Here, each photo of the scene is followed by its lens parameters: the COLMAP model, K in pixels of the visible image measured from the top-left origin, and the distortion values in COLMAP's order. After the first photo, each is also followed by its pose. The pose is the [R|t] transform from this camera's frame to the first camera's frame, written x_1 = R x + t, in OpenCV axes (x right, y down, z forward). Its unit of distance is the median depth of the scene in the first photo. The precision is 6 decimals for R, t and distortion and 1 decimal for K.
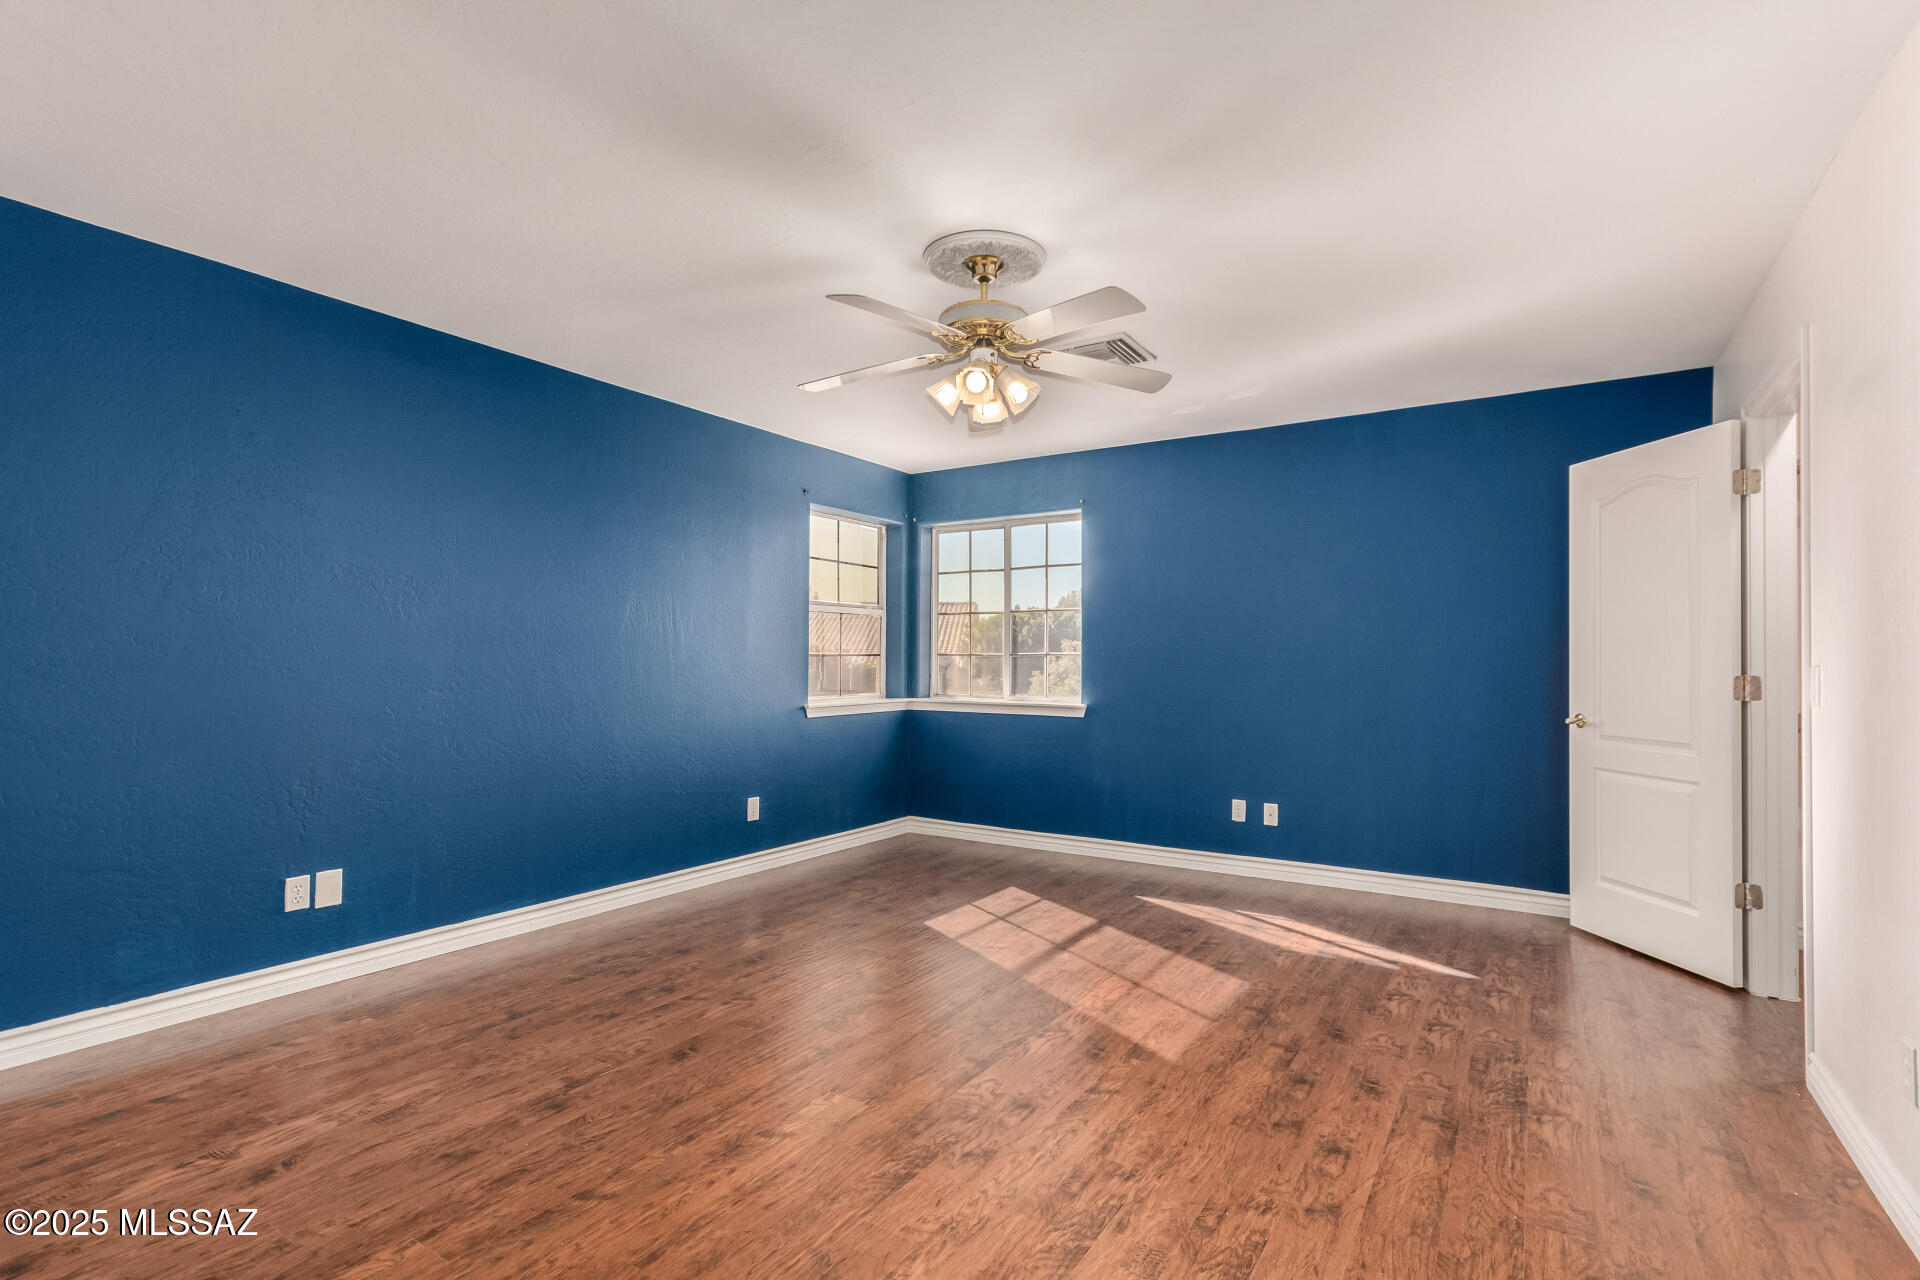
lens RADIAL K [[887.9, 0, 964.8], [0, 887.9, 658.1], [0, 0, 1]] dist [0.000342, -0.000047]
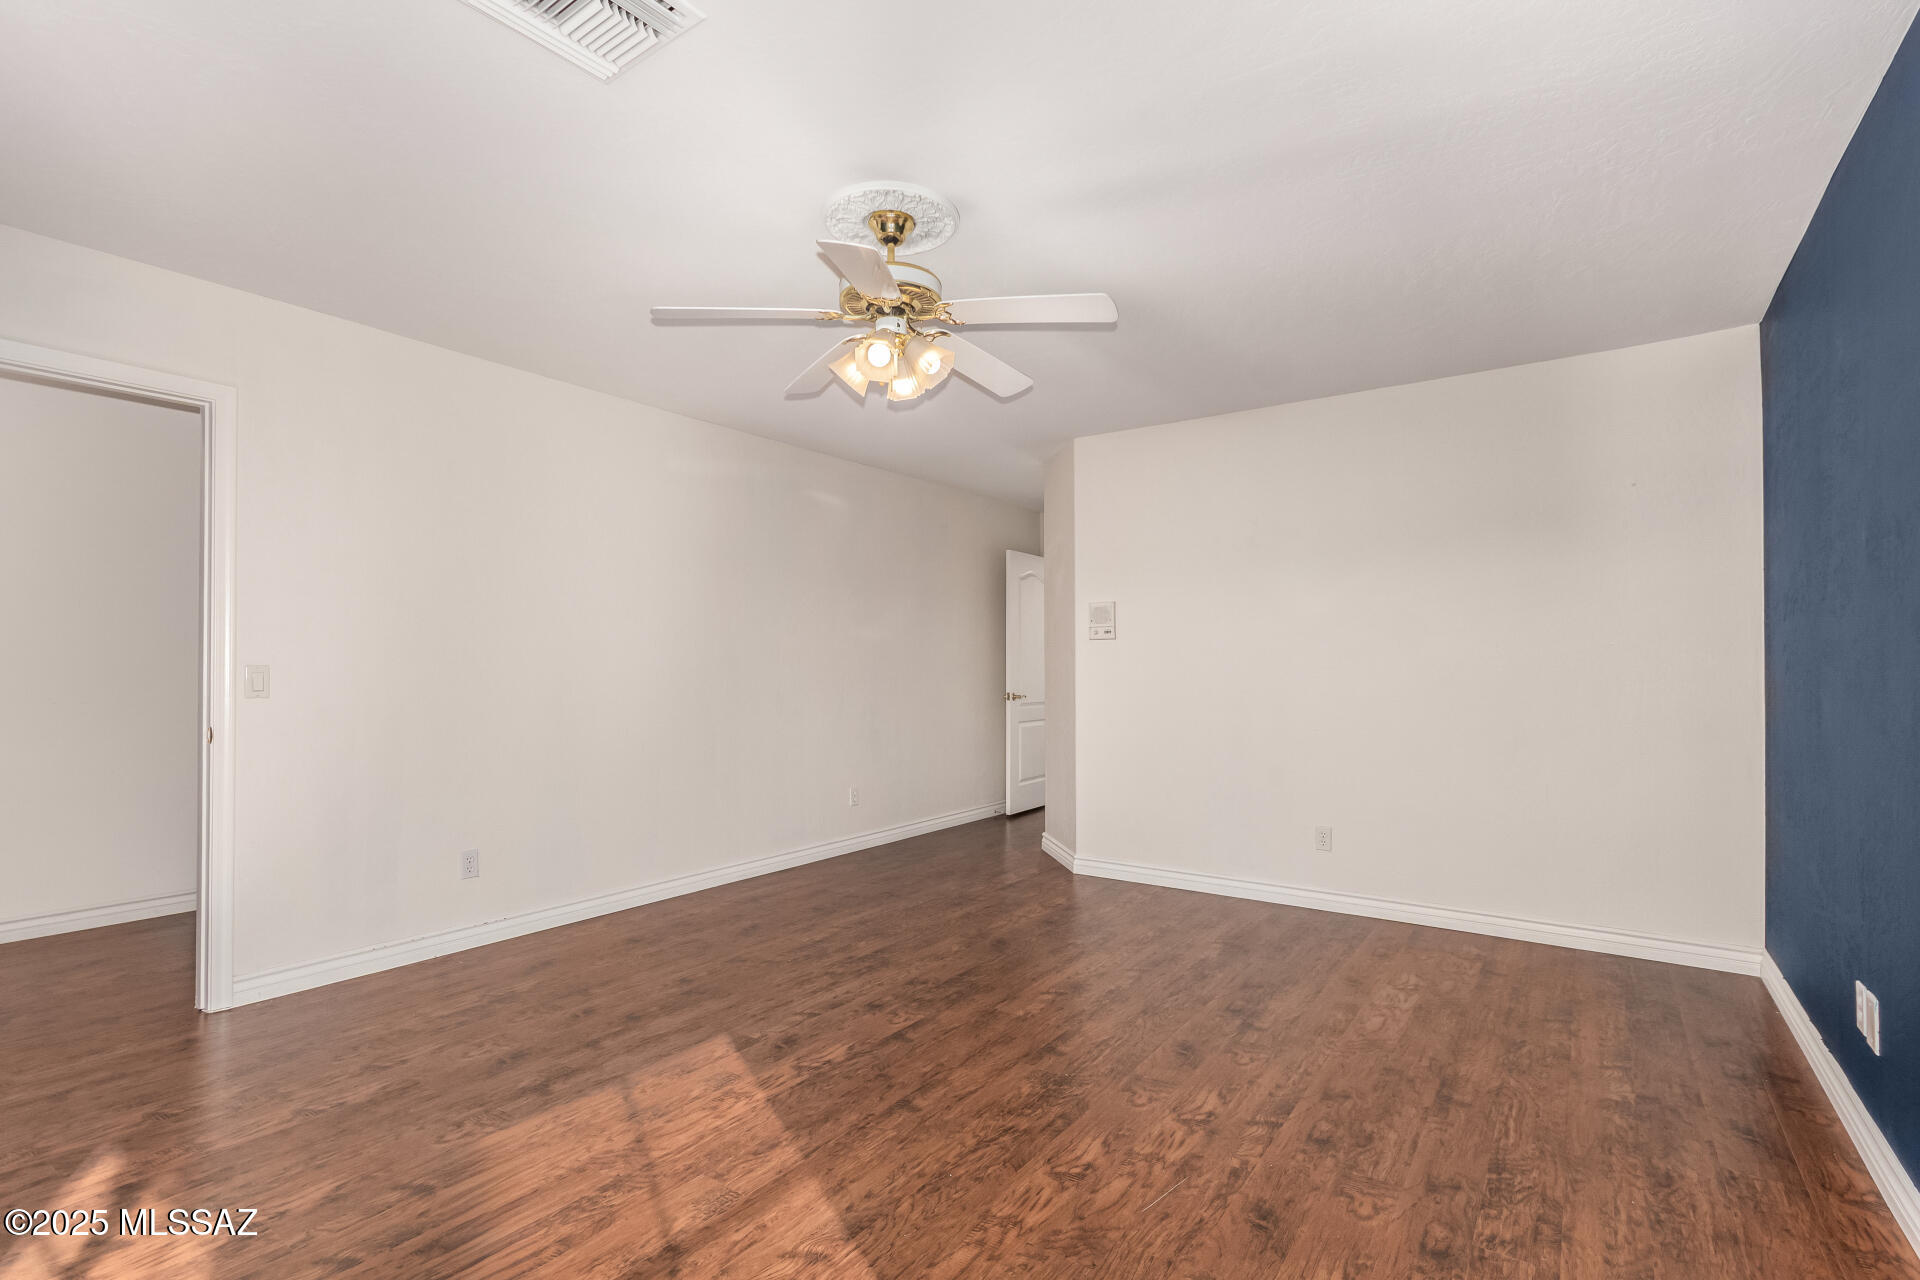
lens RADIAL K [[887.9, 0, 964.8], [0, 887.9, 658.1], [0, 0, 1]] dist [0.000342, -0.000047]
pose [[-0.999452, -0.007415, 0.032251, -0.092216], [-0.007921, 0.999847, -0.015582, 0.011160], [-0.032131, -0.015829, -0.999358, 2.069226]]
